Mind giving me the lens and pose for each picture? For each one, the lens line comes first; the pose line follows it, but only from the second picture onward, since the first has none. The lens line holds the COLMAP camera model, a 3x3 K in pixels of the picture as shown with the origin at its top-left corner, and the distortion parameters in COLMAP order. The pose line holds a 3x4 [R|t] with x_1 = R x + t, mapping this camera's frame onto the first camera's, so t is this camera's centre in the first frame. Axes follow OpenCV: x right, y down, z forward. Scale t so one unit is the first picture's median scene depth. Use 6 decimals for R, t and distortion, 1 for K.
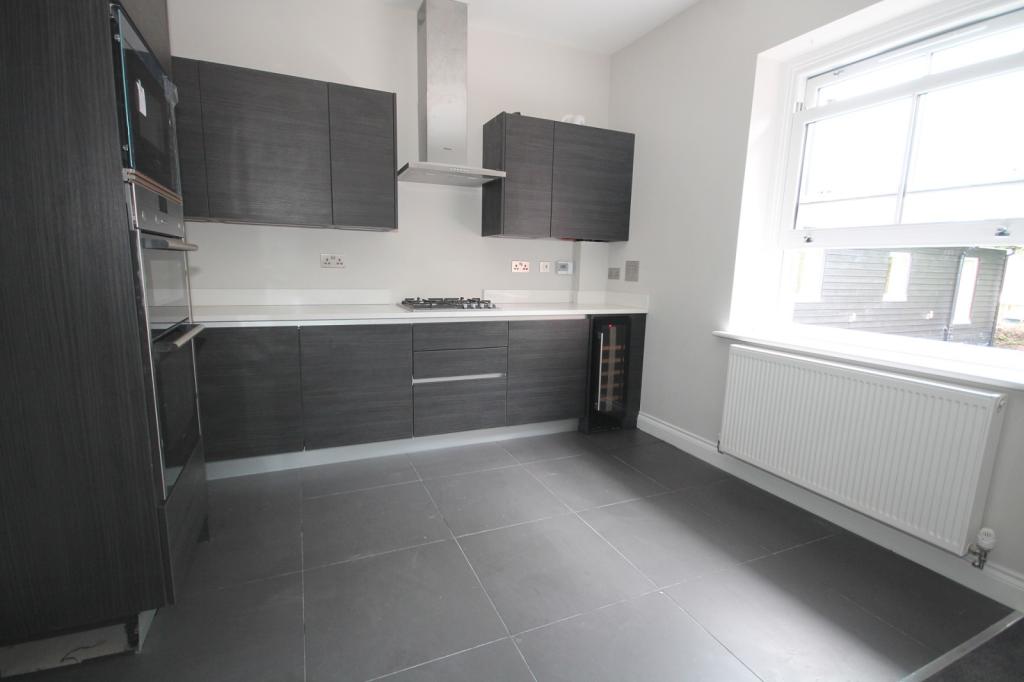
lens RADIAL K [[480.6, 0, 511.3], [0, 480.6, 337.0], [0, 0, 1]] dist [-0.001385, -0.000050]
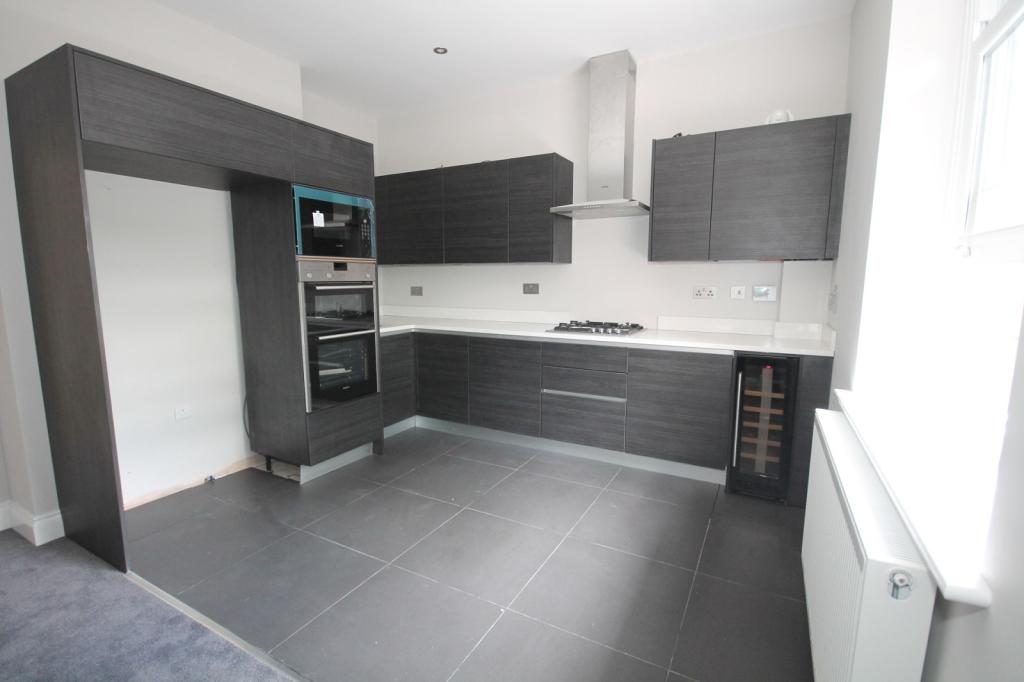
lens RADIAL K [[480.6, 0, 511.3], [0, 480.6, 337.0], [0, 0, 1]] dist [-0.001385, -0.000050]
pose [[0.603888, 0.072491, -0.793766, 0.588734], [-0.101982, 0.994698, 0.013255, -0.040528], [0.790518, 0.072946, 0.608079, 0.175403]]
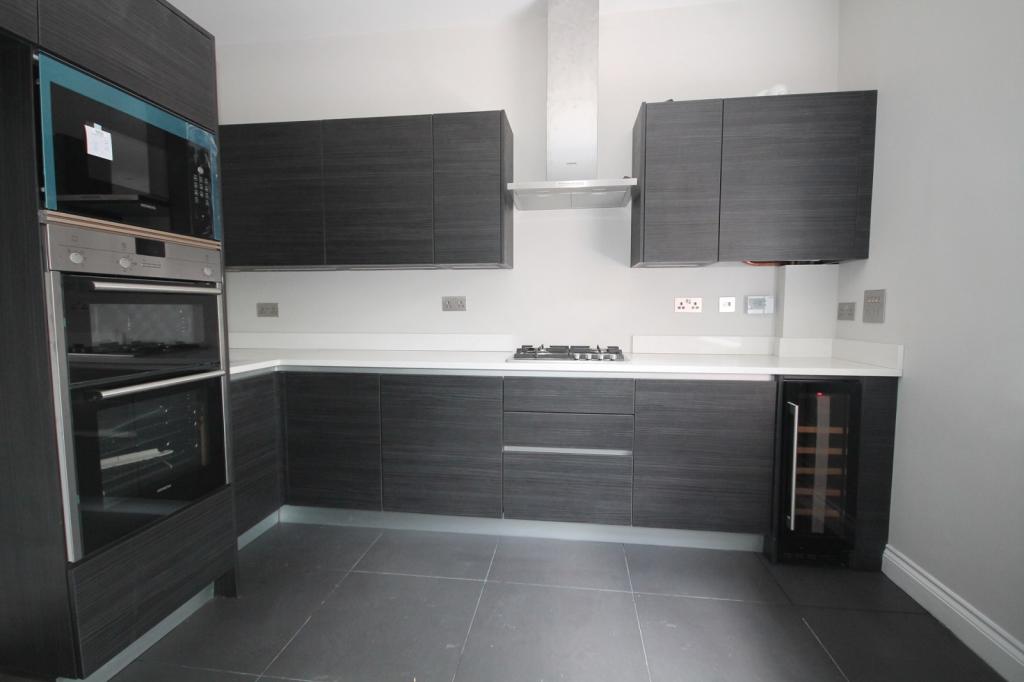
lens RADIAL K [[476.5, 0, 512.0], [0, 476.5, 341.0], [0, 0, 1]] dist [0.016899, -0.016929]
pose [[0.850639, 0.009057, -0.525671, 0.195366], [-0.054397, 0.996002, -0.070865, -0.026436], [0.522928, 0.088876, 0.847731, 0.265019]]
